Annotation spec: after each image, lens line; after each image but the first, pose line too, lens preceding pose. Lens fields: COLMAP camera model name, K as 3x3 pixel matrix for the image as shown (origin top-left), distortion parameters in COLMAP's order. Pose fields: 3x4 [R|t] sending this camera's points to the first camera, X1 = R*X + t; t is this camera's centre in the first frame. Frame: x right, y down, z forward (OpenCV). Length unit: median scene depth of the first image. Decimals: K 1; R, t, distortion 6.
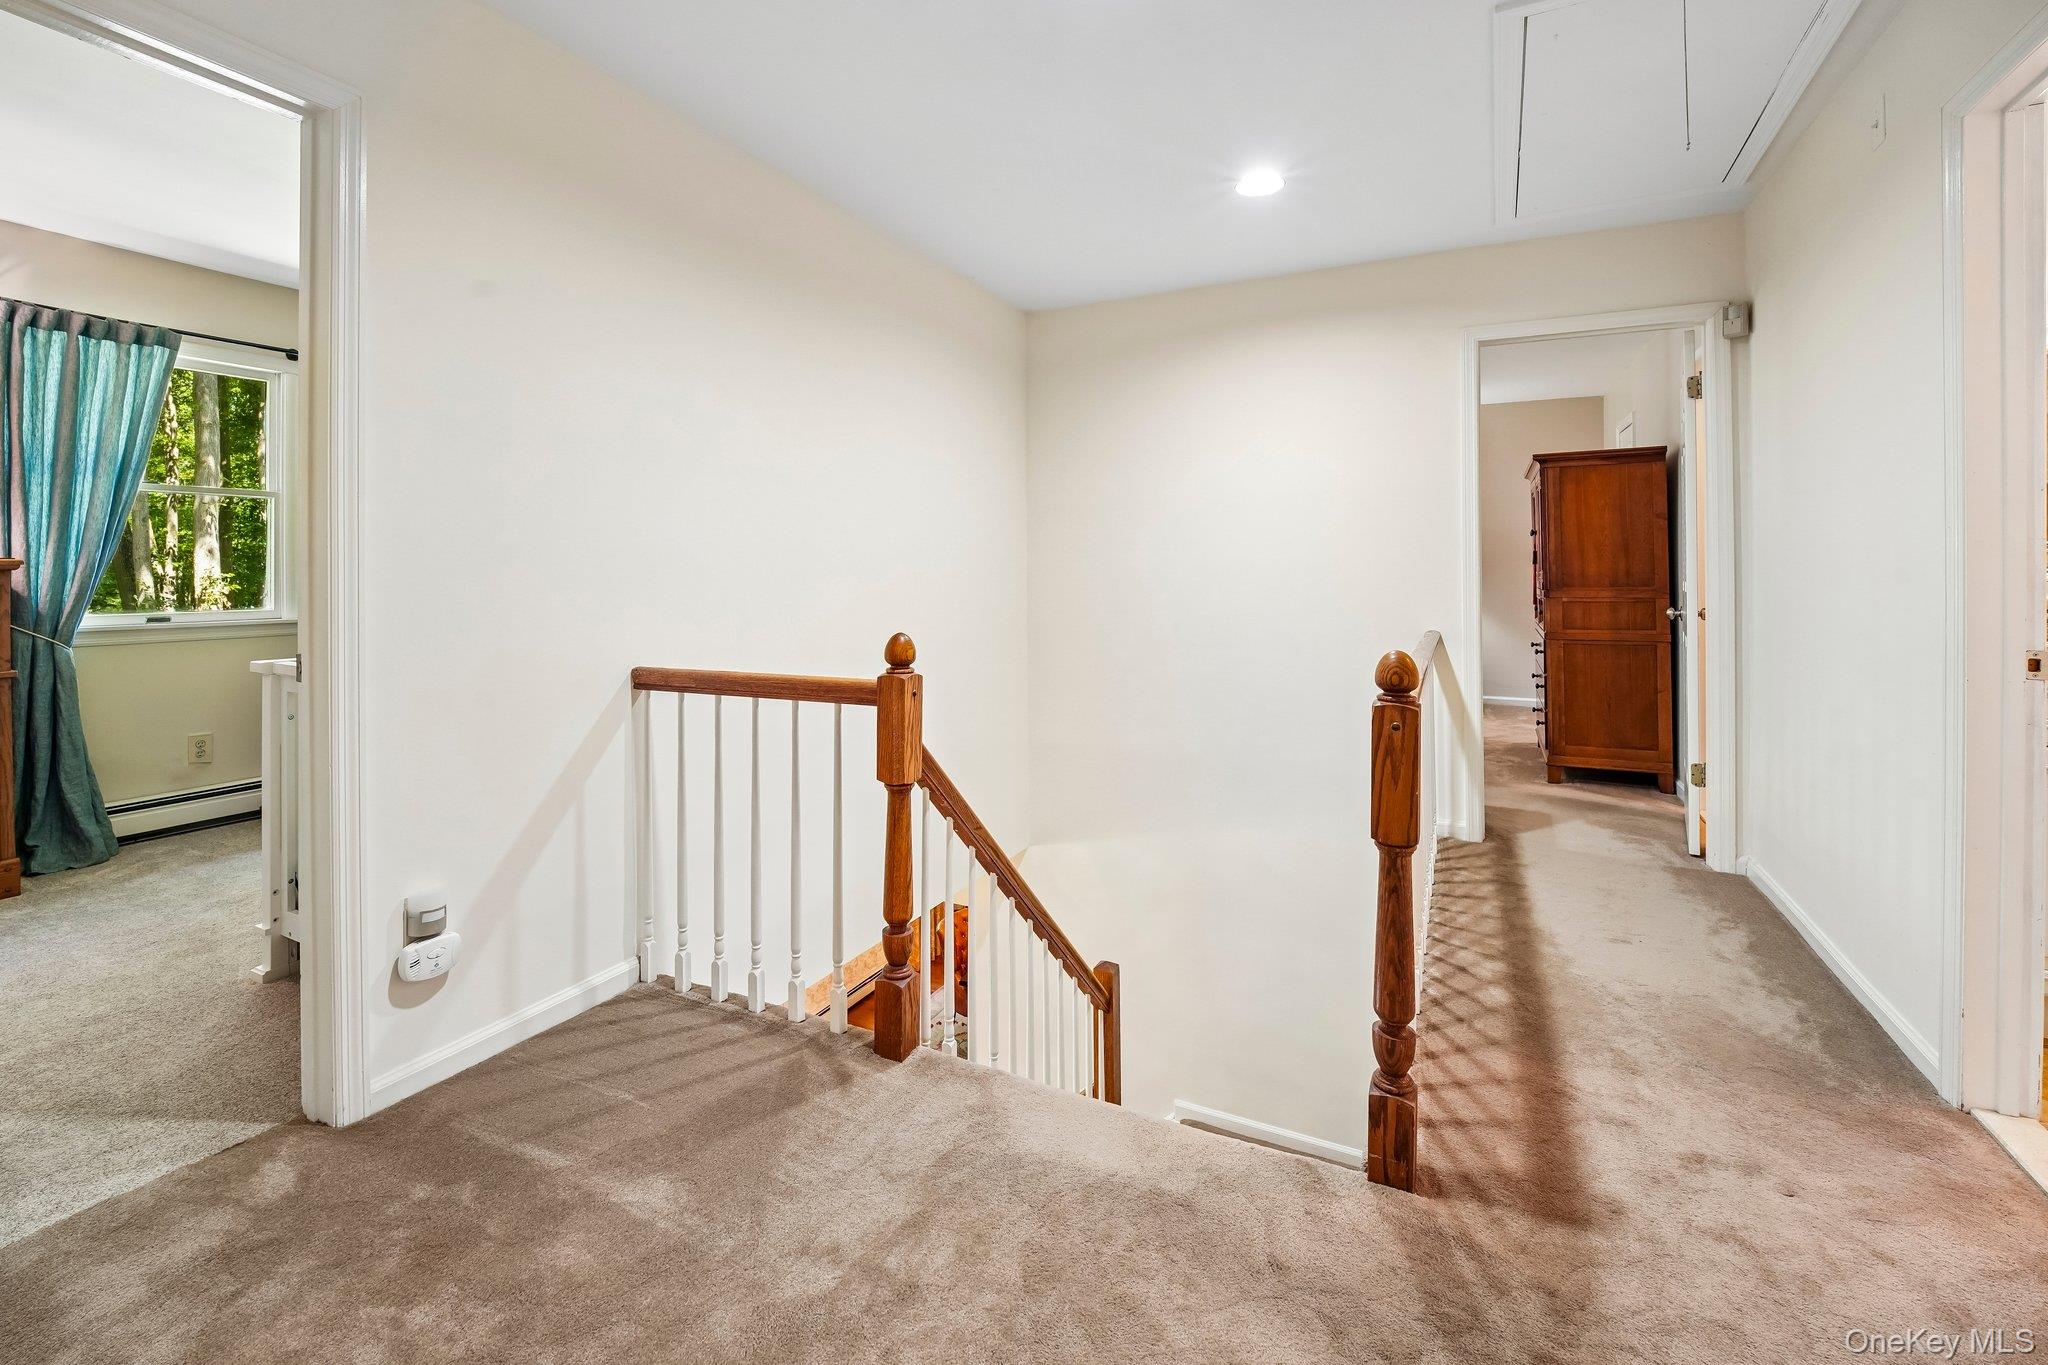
lens RADIAL K [[918.8, 0, 1015.1], [0, 918.8, 671.5], [0, 0, 1]] dist [-0.000864, 0.000532]
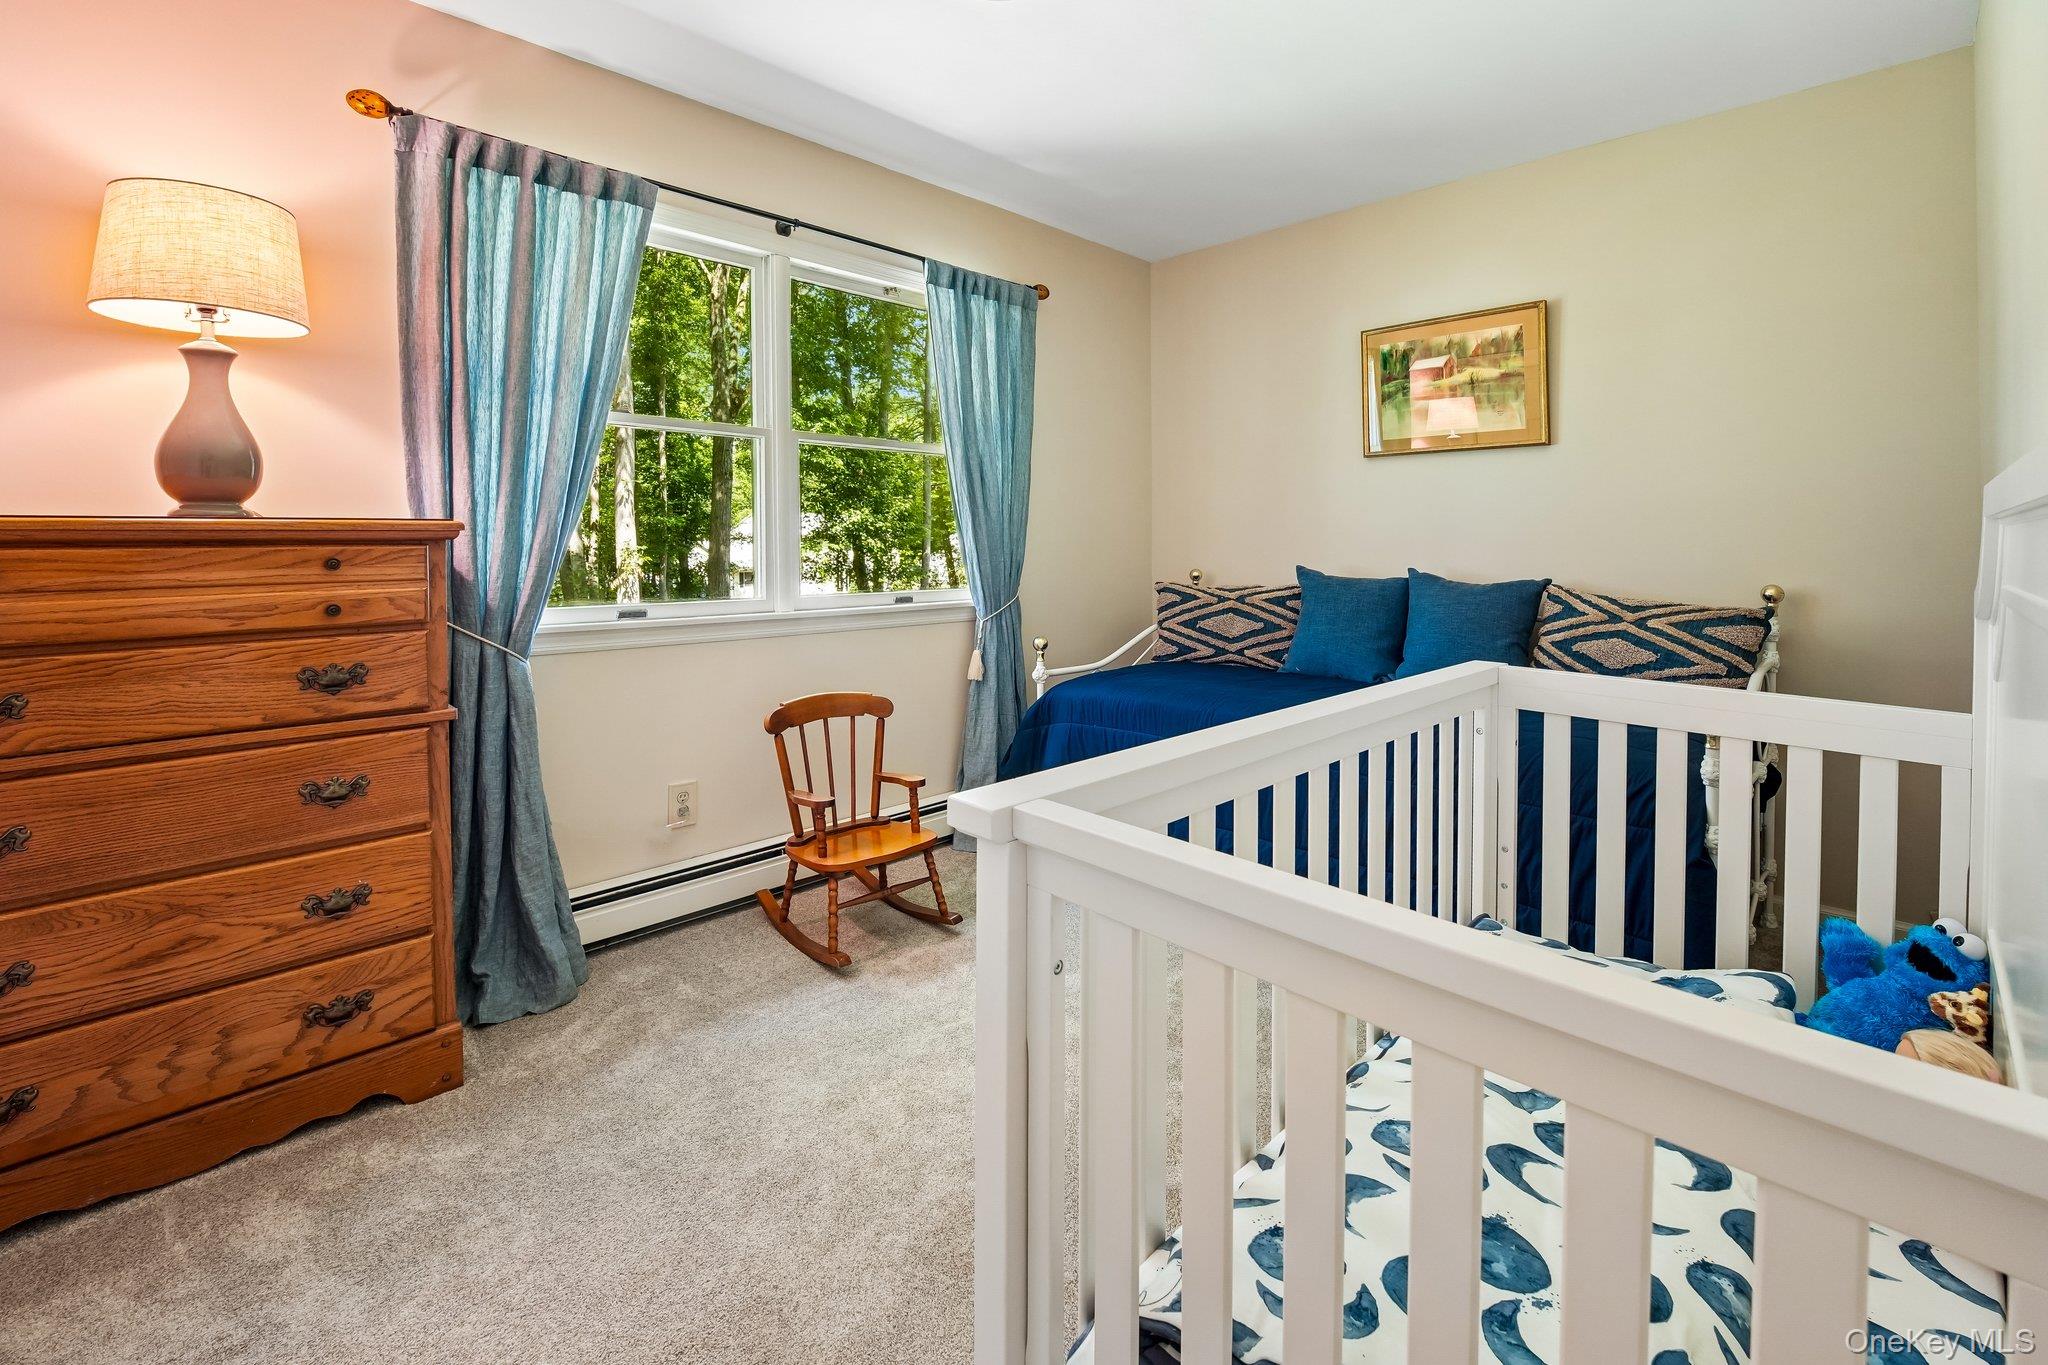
lens RADIAL K [[918.8, 0, 1027.5], [0, 918.8, 686.1], [0, 0, 1]] dist [-0.000864, 0.000532]
pose [[0.954665, 0.004086, -0.297654, -0.499401], [-0.000398, 0.999922, 0.012449, -0.015474], [0.297682, -0.011766, 0.954593, 0.487165]]
